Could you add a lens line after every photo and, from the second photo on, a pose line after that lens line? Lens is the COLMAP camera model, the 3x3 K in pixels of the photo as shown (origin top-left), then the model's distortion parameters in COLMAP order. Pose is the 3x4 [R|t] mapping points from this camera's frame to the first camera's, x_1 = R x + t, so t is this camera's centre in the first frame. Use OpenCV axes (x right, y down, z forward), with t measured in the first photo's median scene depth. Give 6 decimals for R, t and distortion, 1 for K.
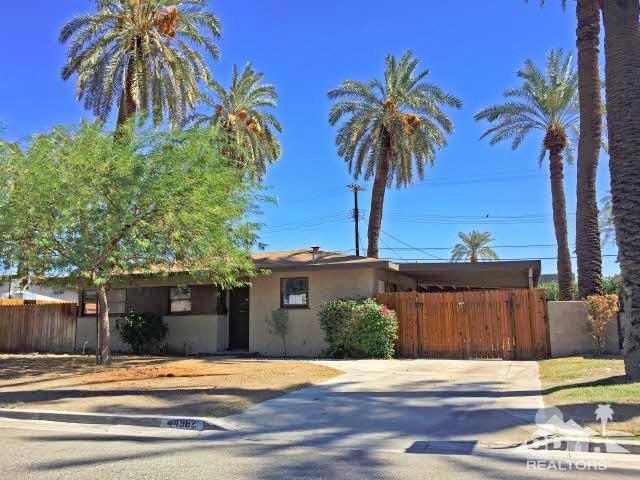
lens RADIAL K [[551.2, 0, 323.3], [0, 551.2, 238.9], [0, 0, 1]] dist [0.080499, -0.115629]
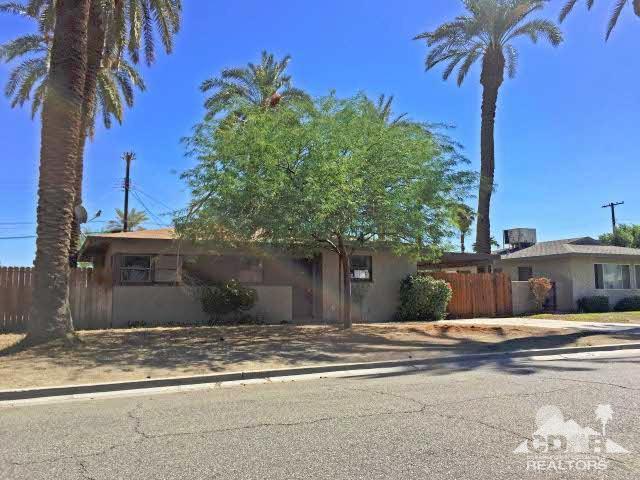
lens RADIAL K [[551.2, 0, 323.3], [0, 551.2, 238.9], [0, 0, 1]] dist [0.080499, -0.115629]
pose [[0.668178, 0.082507, 0.739412, -0.981845], [-0.107610, 0.994099, -0.013683, 0.059138], [-0.736178, -0.070425, 0.673114, 0.266088]]
